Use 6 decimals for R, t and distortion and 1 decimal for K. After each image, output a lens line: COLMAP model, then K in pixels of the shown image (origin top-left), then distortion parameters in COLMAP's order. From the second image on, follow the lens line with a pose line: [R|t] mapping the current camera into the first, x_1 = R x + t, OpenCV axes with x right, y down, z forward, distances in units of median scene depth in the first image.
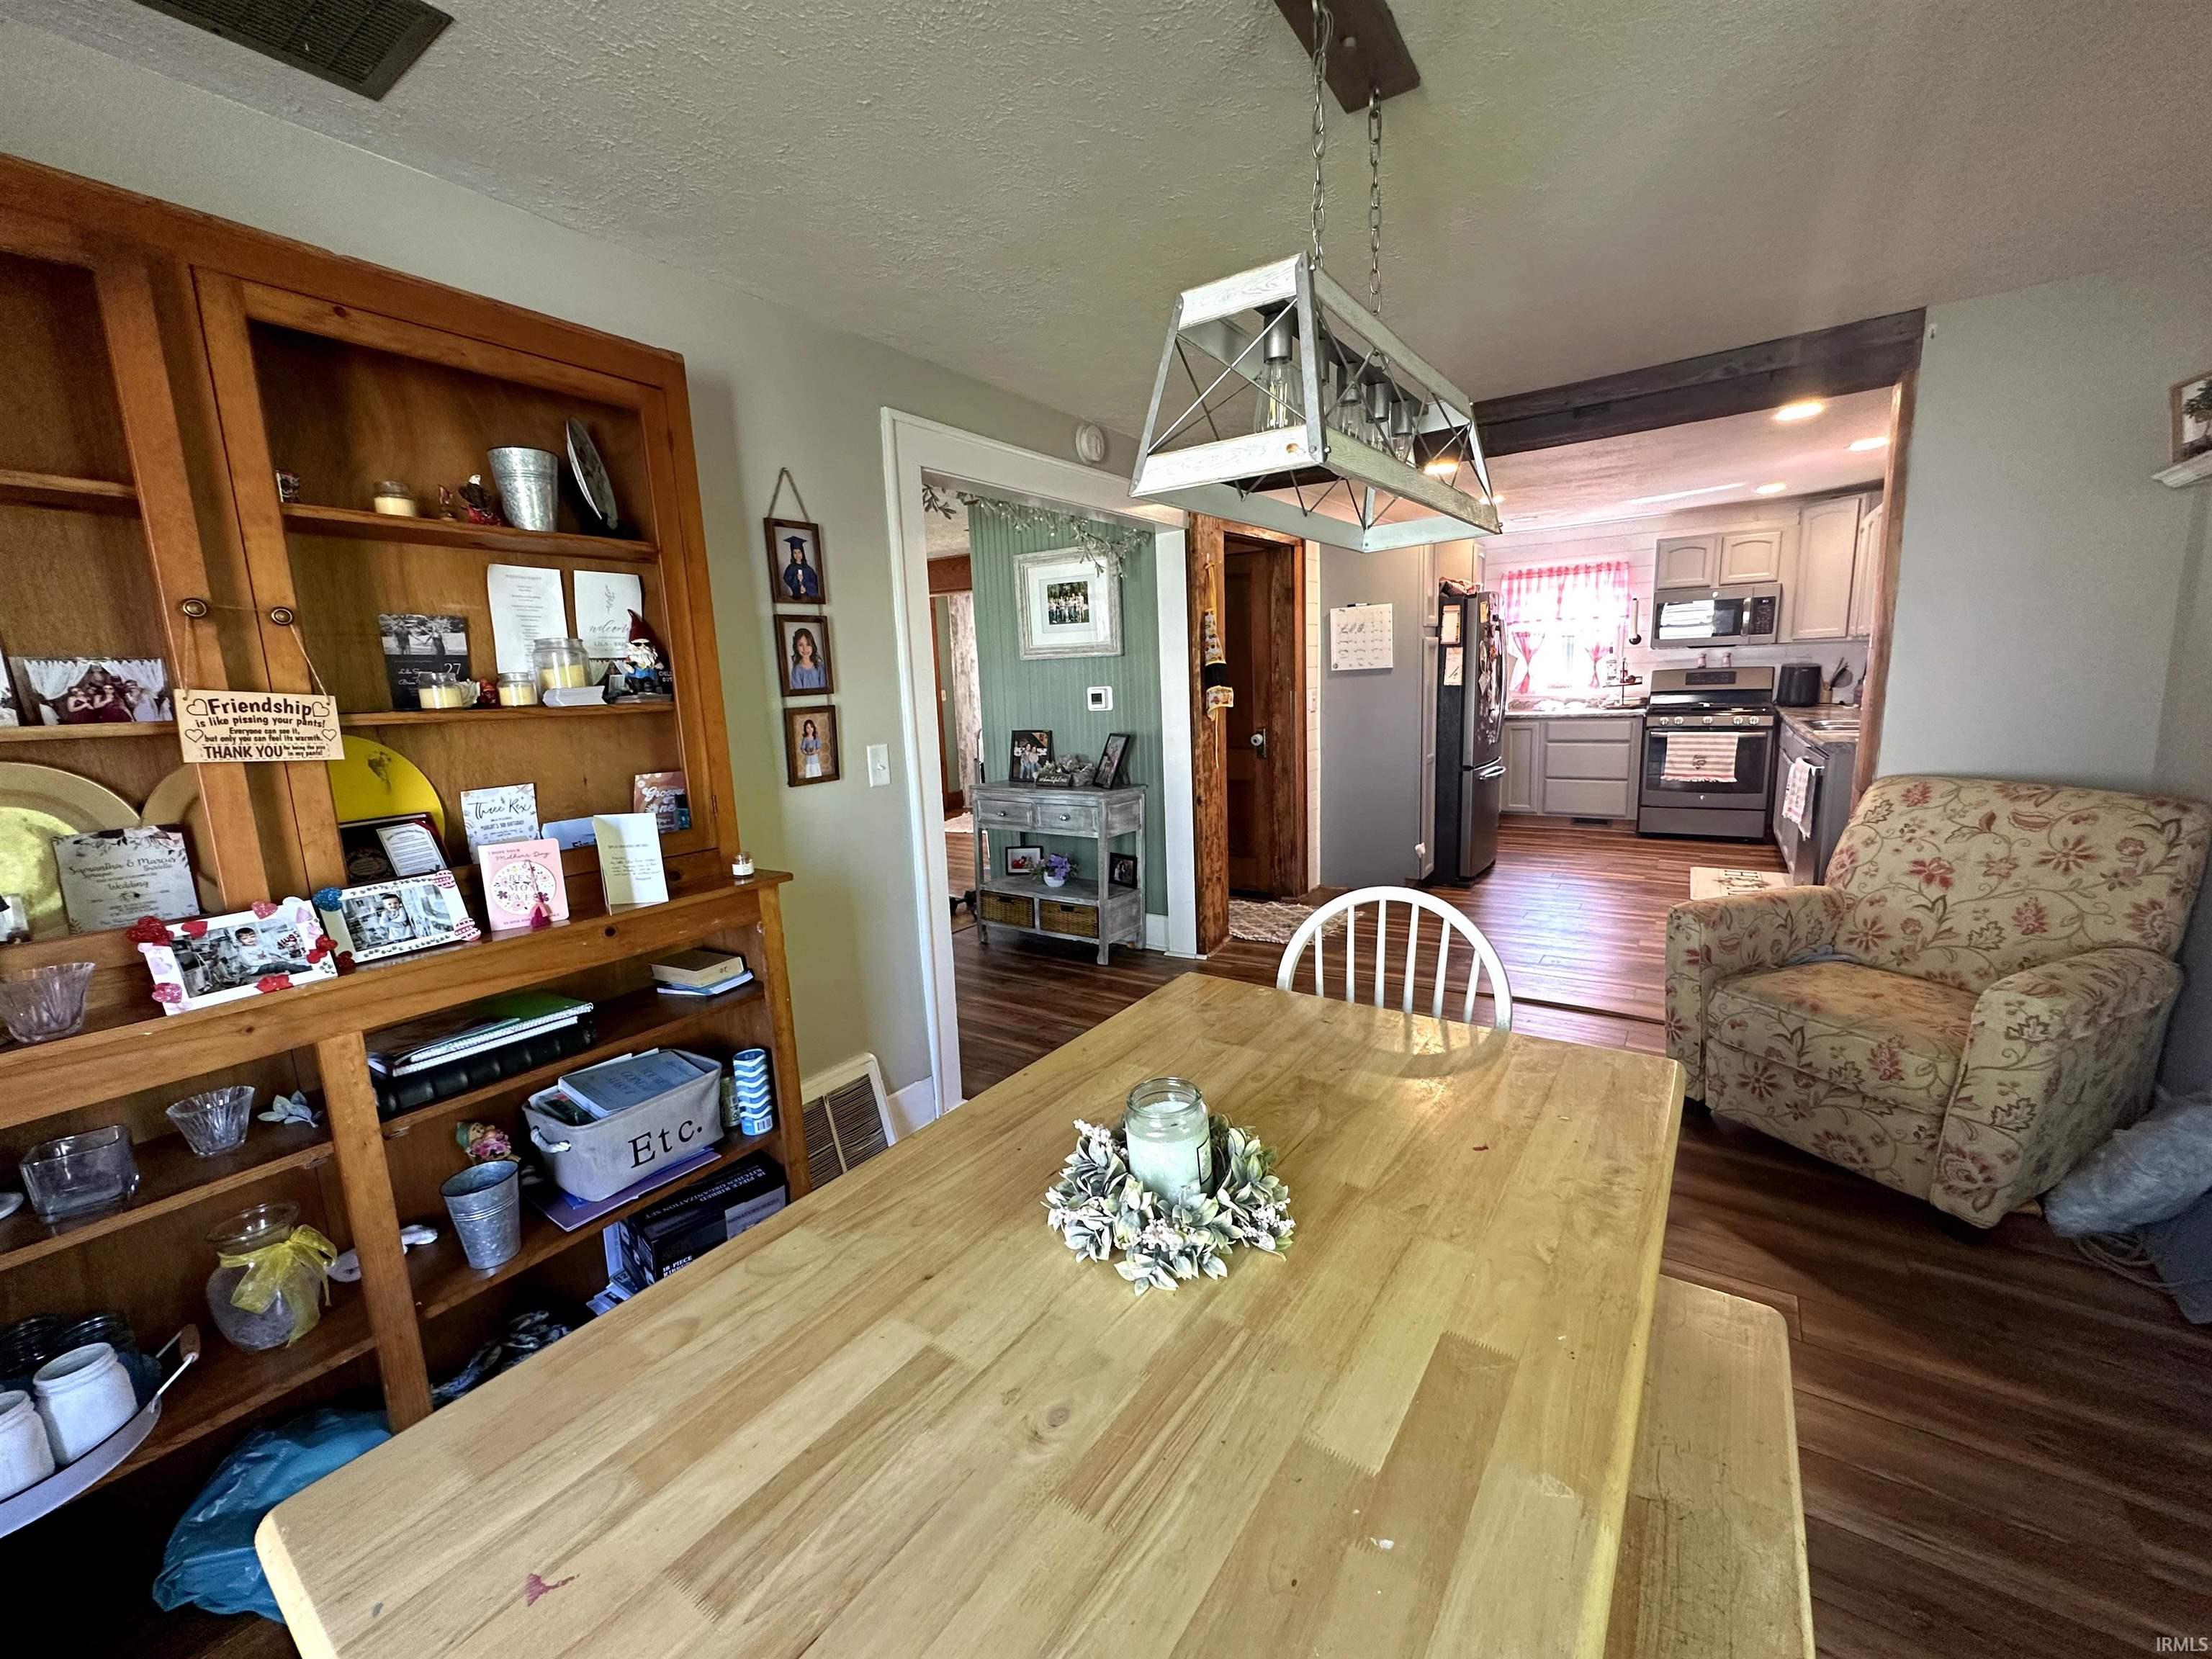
lens RADIAL K [[879.8, 0, 1109.5], [0, 879.8, 830.1], [0, 0, 1]] dist [0.000381, -0.000274]
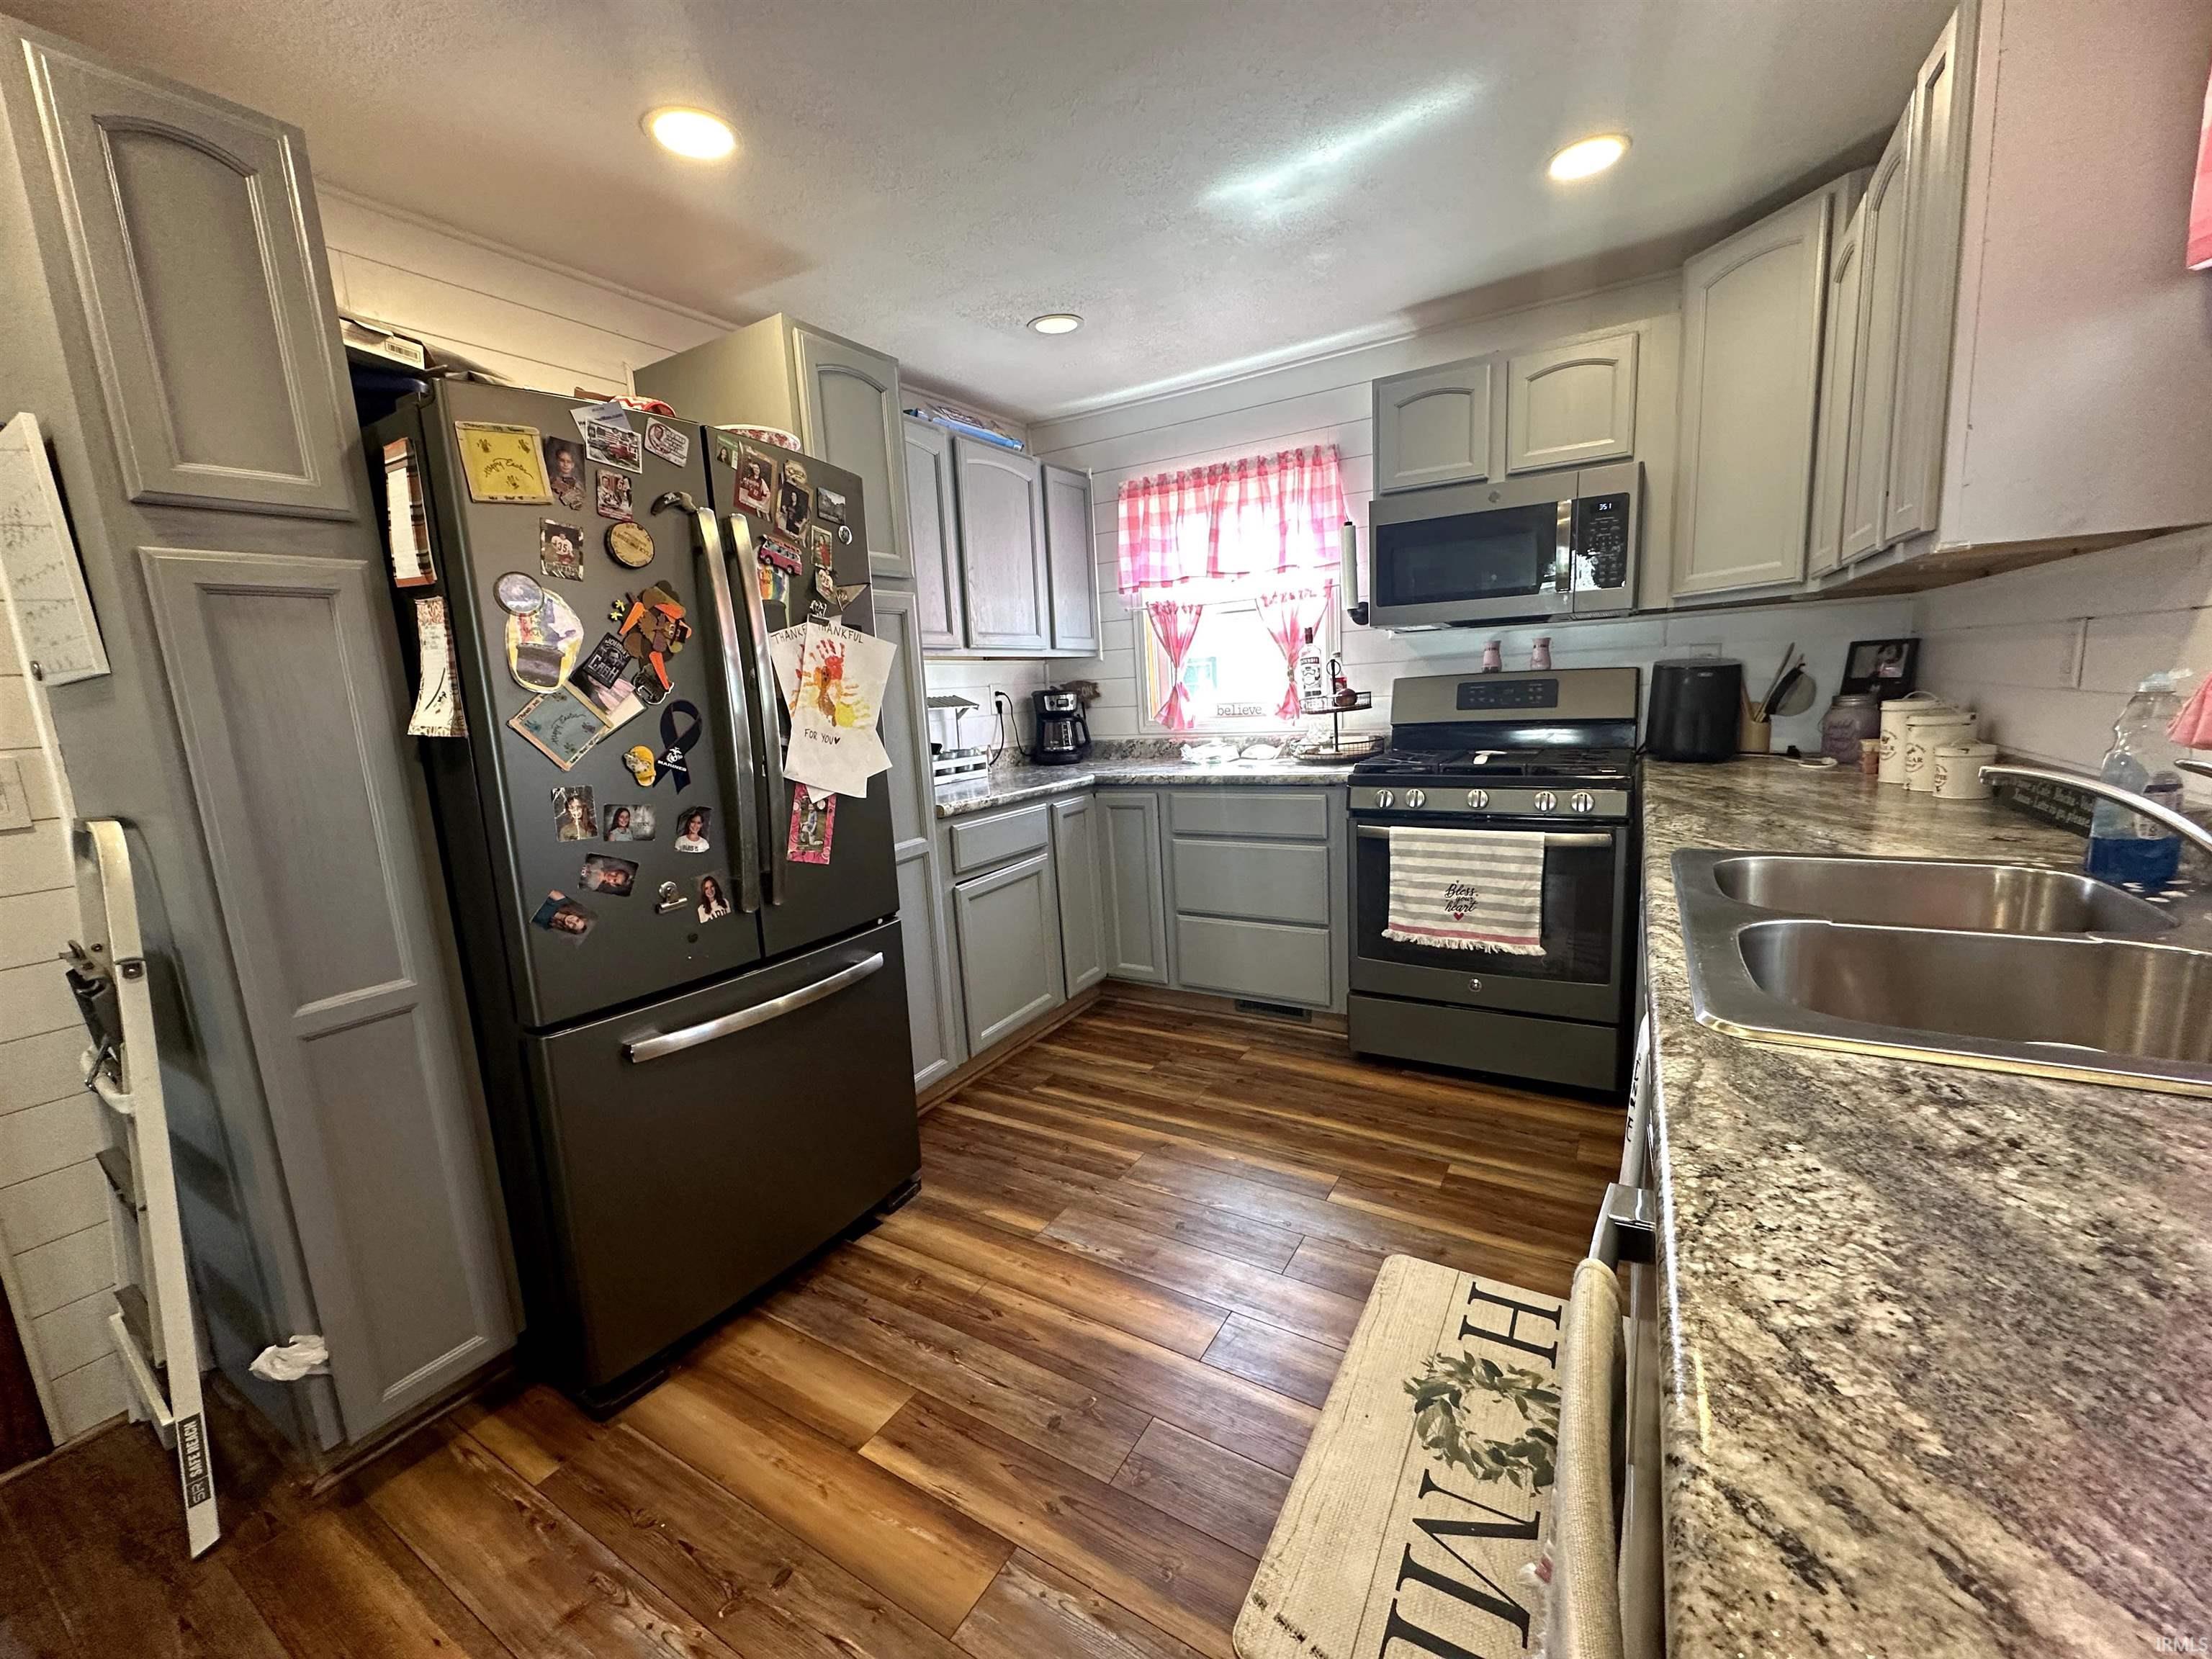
lens RADIAL K [[879.8, 0, 1117.1], [0, 879.8, 826.8], [0, 0, 1]] dist [0.000381, -0.000274]
pose [[0.998692, -0.018015, 0.047847, 0.476165], [0.018993, 0.999619, -0.020049, -0.103090], [-0.047467, 0.020932, 0.998653, 0.580516]]
